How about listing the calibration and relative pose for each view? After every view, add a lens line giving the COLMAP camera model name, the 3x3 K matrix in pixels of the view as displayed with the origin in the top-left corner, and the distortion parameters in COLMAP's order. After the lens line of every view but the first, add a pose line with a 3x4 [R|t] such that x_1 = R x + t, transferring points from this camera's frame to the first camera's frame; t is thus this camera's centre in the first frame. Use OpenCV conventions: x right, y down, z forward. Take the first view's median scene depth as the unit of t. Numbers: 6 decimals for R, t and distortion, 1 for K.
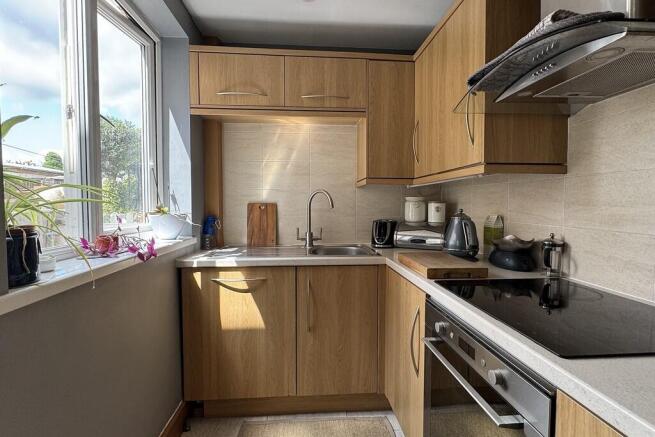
lens RADIAL K [[314.2, 0, 330.4], [0, 314.2, 218.9], [0, 0, 1]] dist [-0.001699, 0.000174]
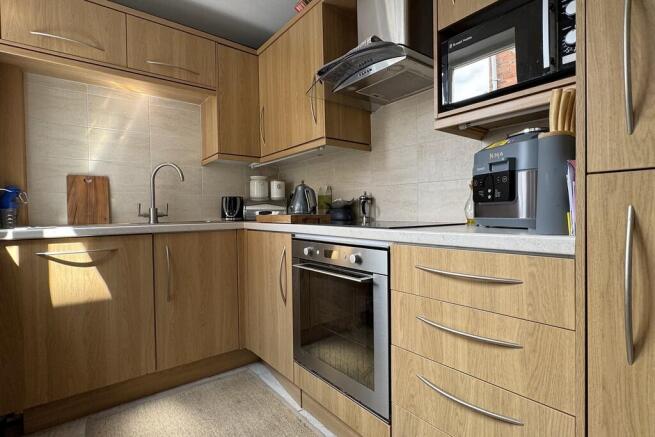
lens RADIAL K [[314.2, 0, 330.4], [0, 314.2, 218.9], [0, 0, 1]] dist [-0.001699, 0.000174]
pose [[0.834959, -0.027893, 0.549605, -0.182047], [0.042881, 0.998976, -0.014447, 0.142644], [-0.548639, 0.035630, 0.835300, -0.101925]]
